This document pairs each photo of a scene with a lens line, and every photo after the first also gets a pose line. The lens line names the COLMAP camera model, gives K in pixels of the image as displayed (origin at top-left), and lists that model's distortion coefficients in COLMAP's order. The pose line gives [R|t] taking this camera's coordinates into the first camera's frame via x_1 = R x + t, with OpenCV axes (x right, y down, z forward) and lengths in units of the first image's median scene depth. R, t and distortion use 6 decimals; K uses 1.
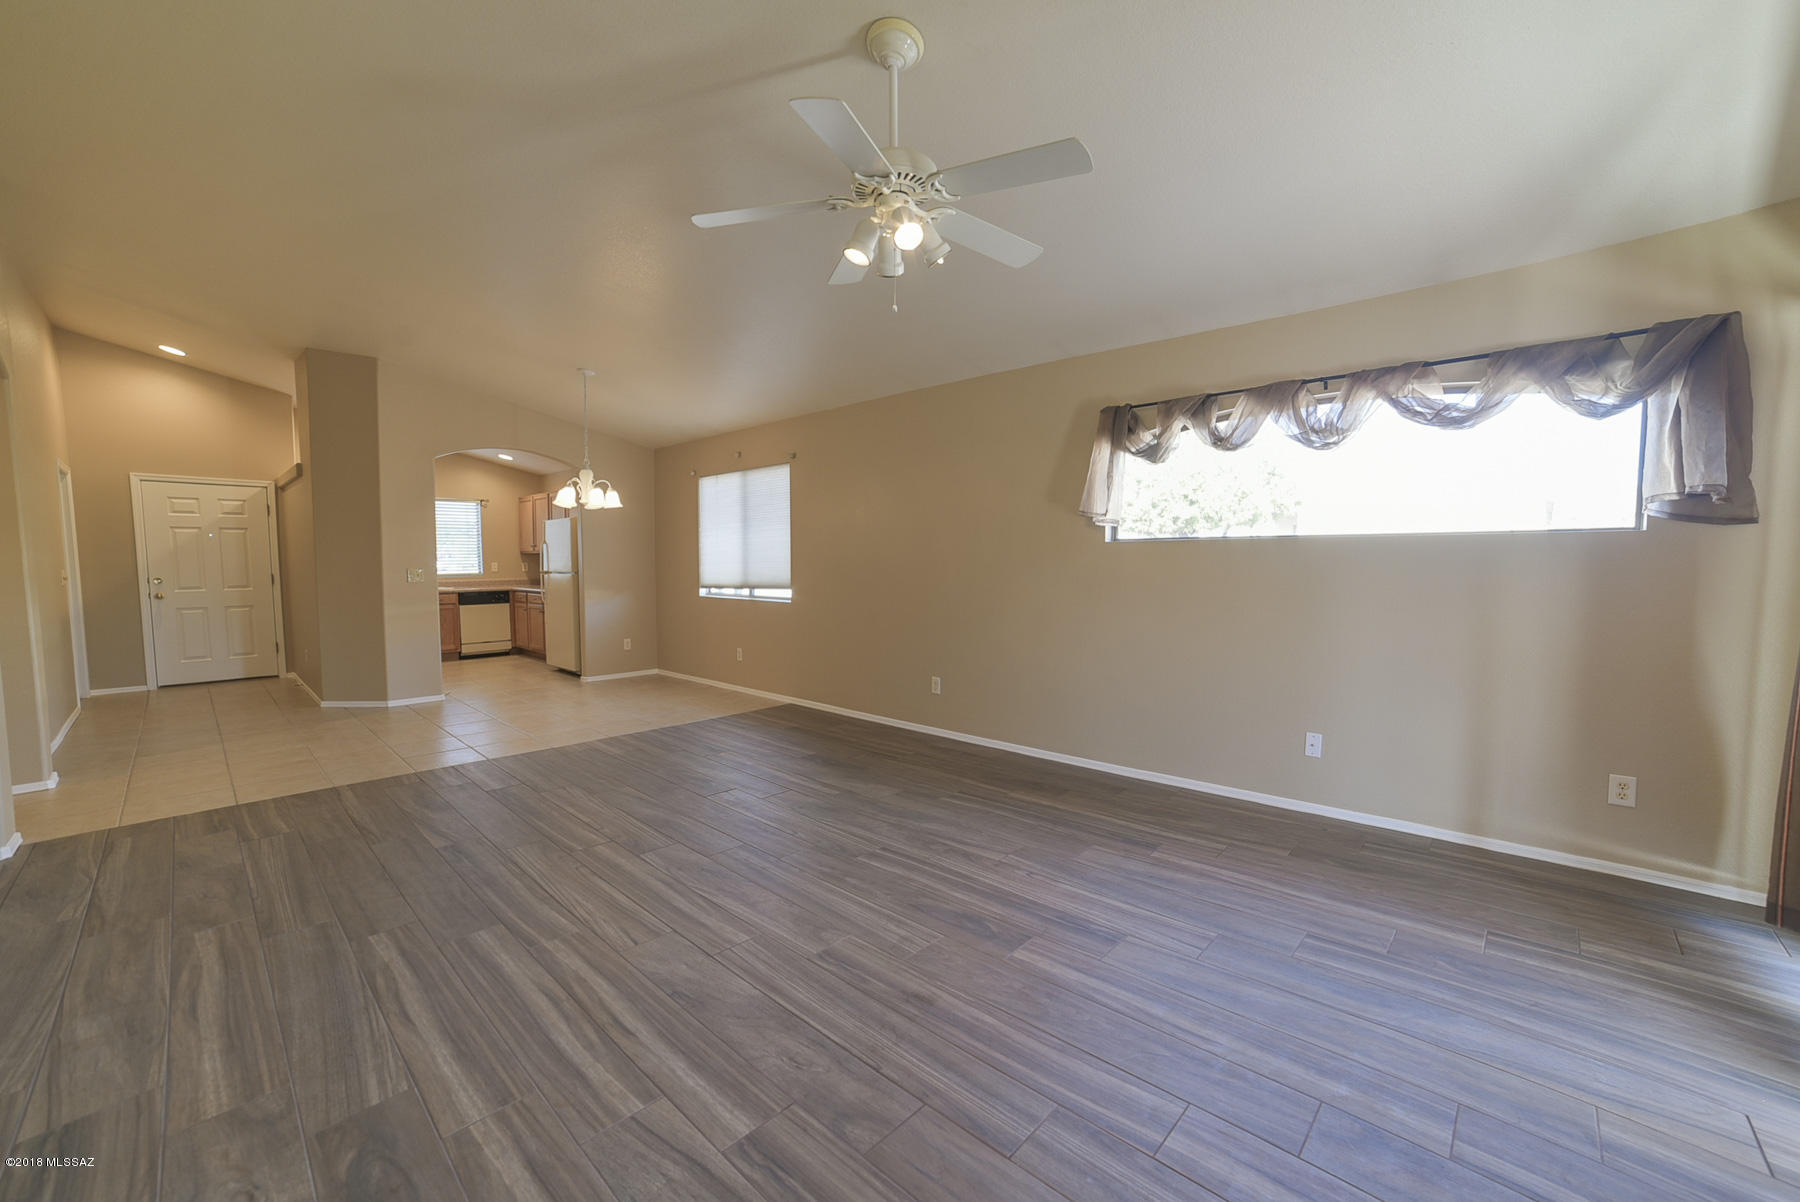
lens RADIAL K [[696.9, 0, 904.4], [0, 696.9, 602.2], [0, 0, 1]] dist [-0.081369, 0.025748]
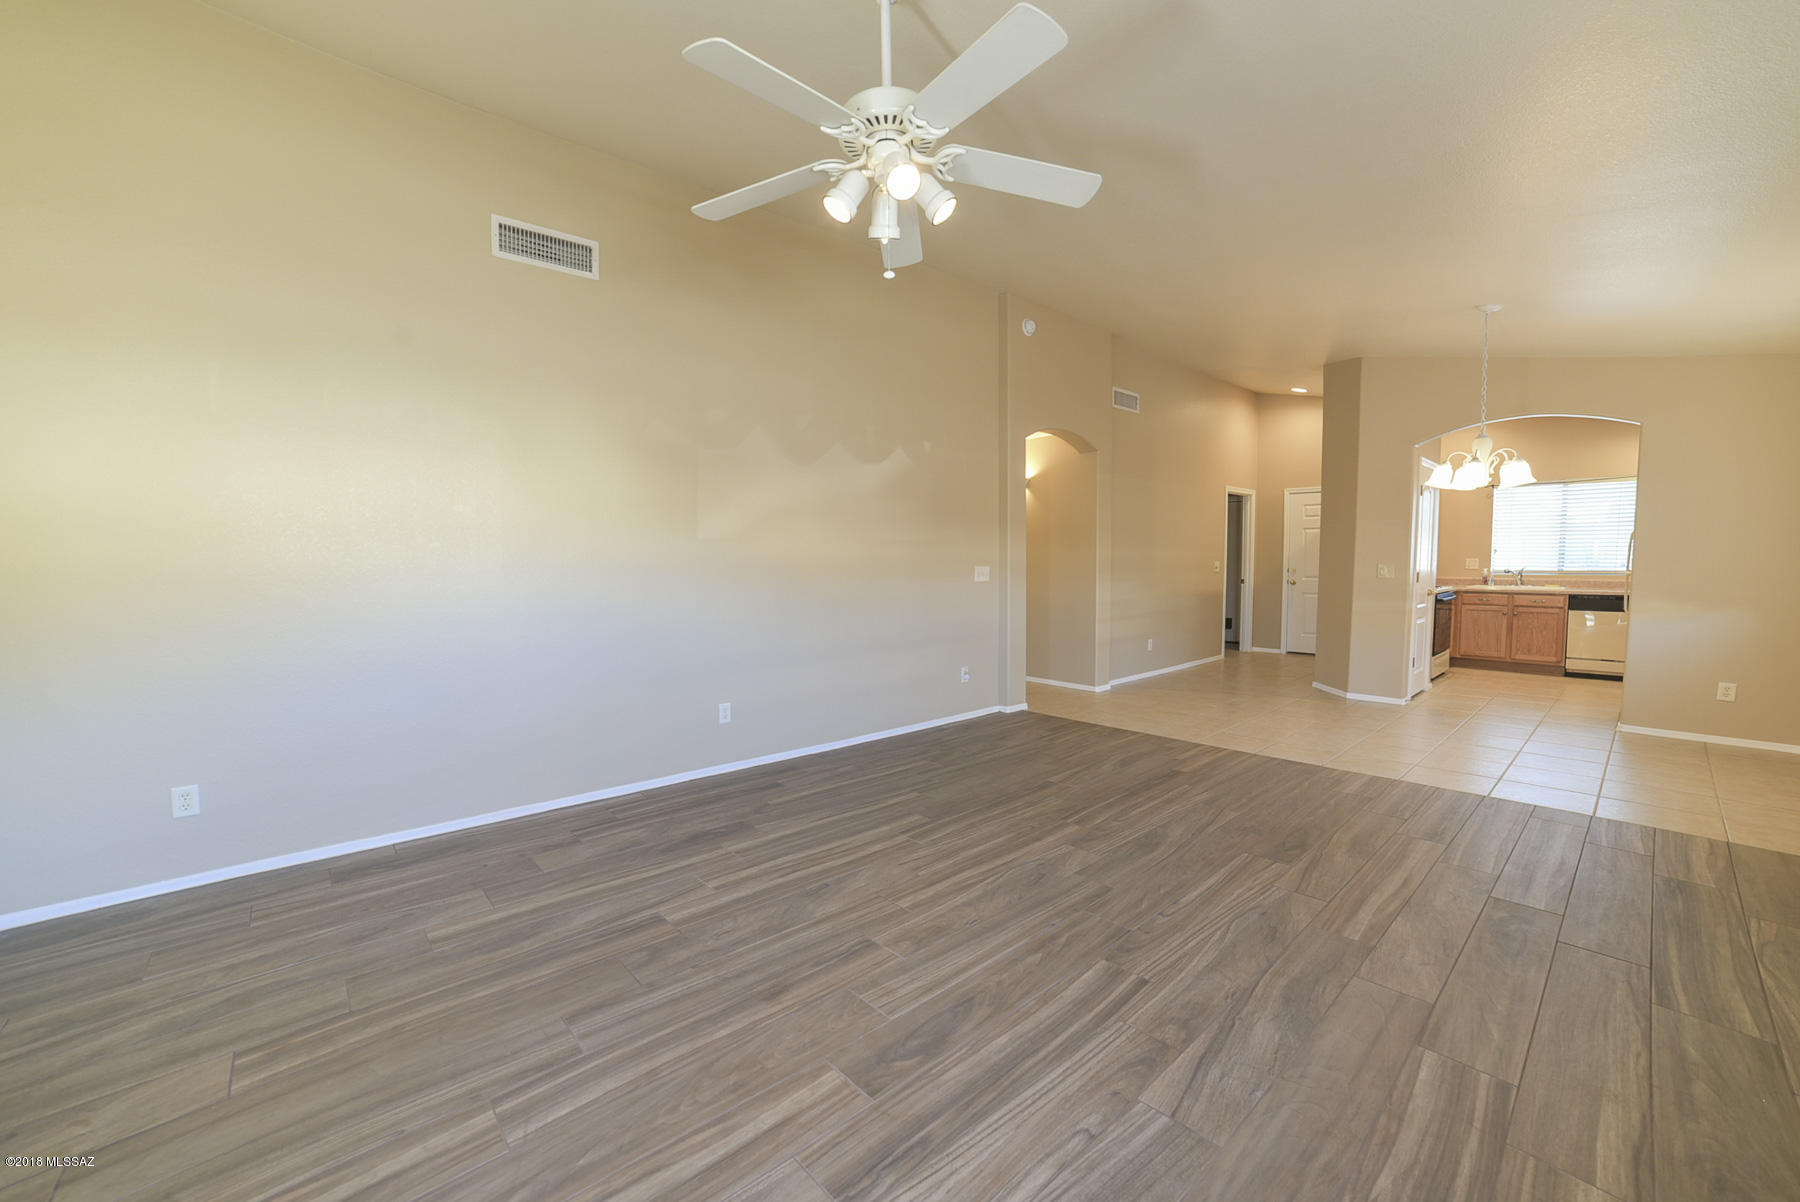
lens RADIAL K [[696.9, 0, 904.4], [0, 696.9, 602.2], [0, 0, 1]] dist [-0.081369, 0.025748]
pose [[-0.060267, 0.066480, -0.995966, 0.738328], [-0.055487, 0.996014, 0.069841, -0.063880], [0.996639, 0.059473, -0.056338, 0.908345]]
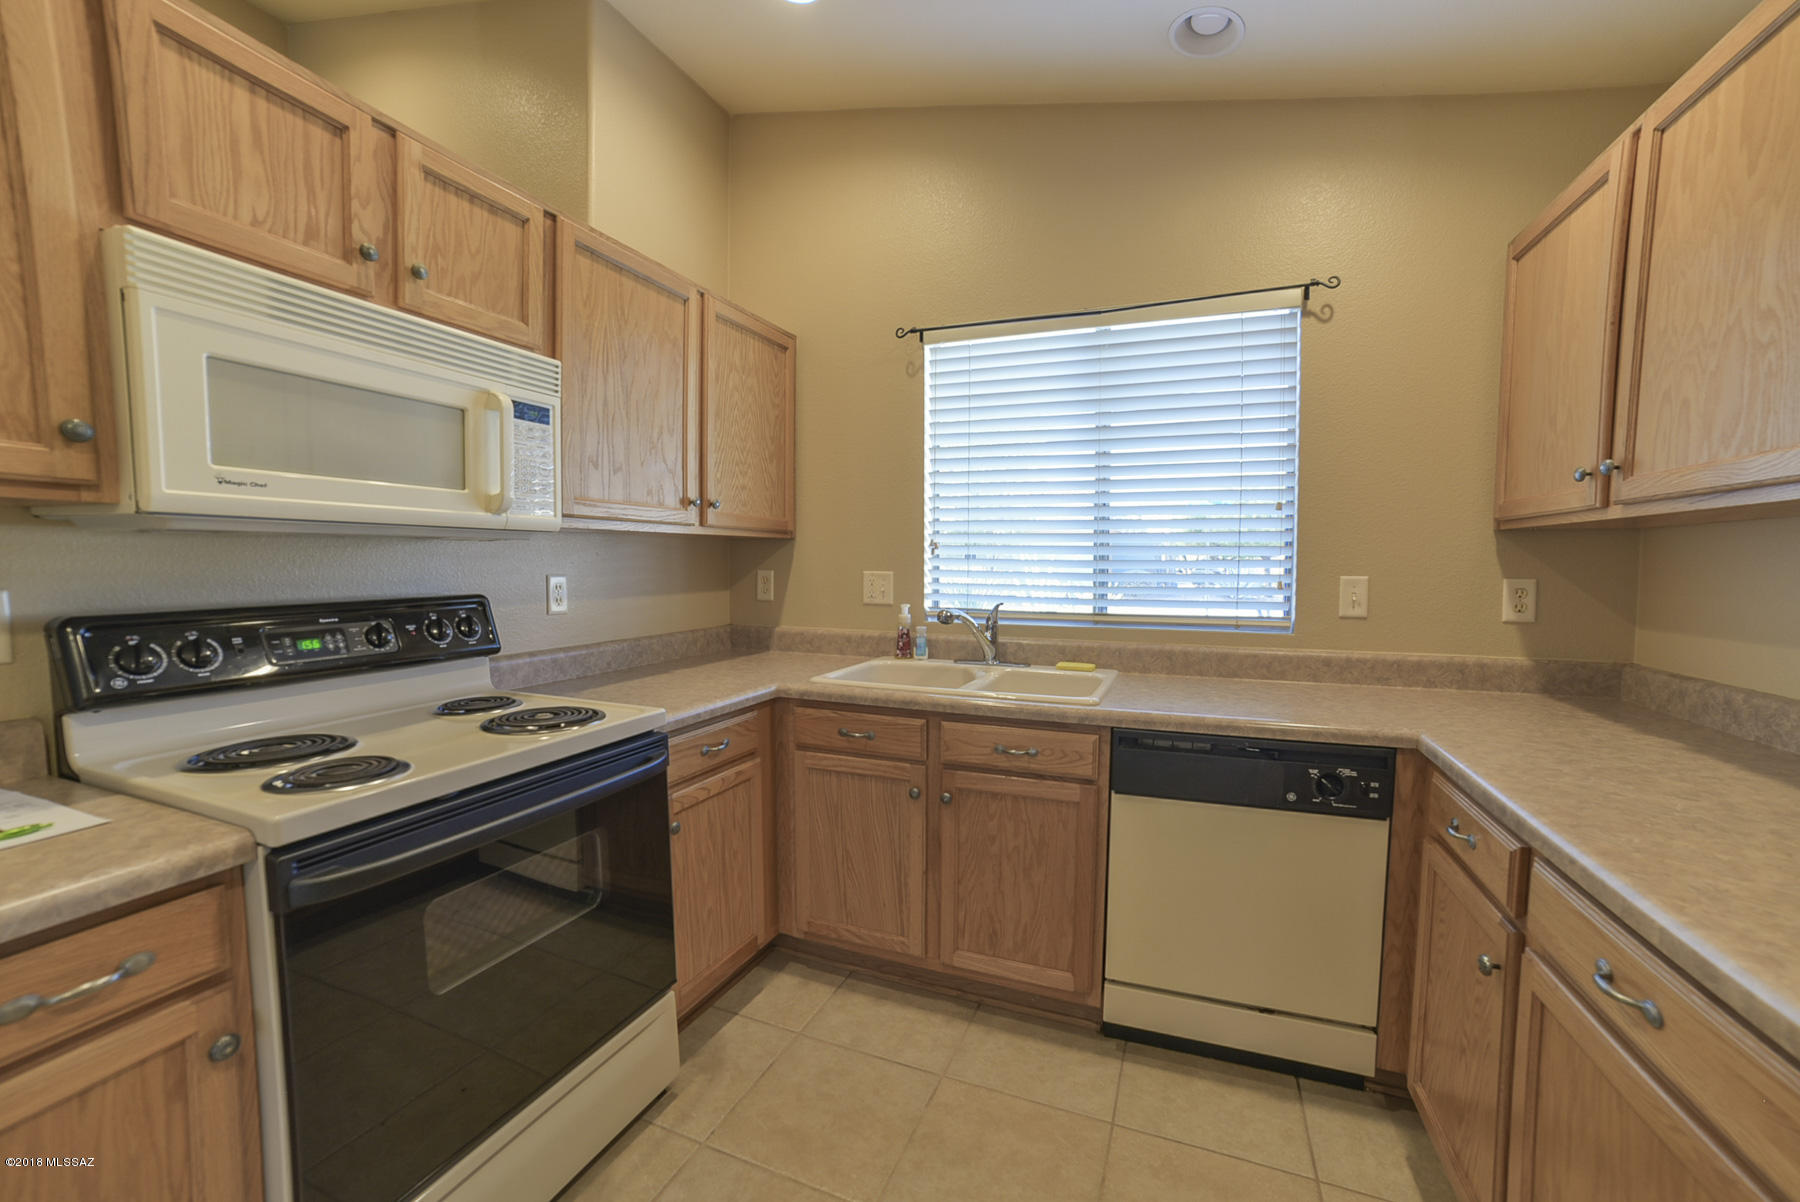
lens RADIAL K [[745.0, 0, 900.0], [0, 745.0, 601.0], [0, 0, 1]] dist [0.000440, 0.000100]
pose [[0.375754, 0.064970, -0.924439, -1.865729], [-0.058006, 0.997232, 0.046508, -0.226930], [0.924902, 0.036147, 0.378483, 3.313631]]
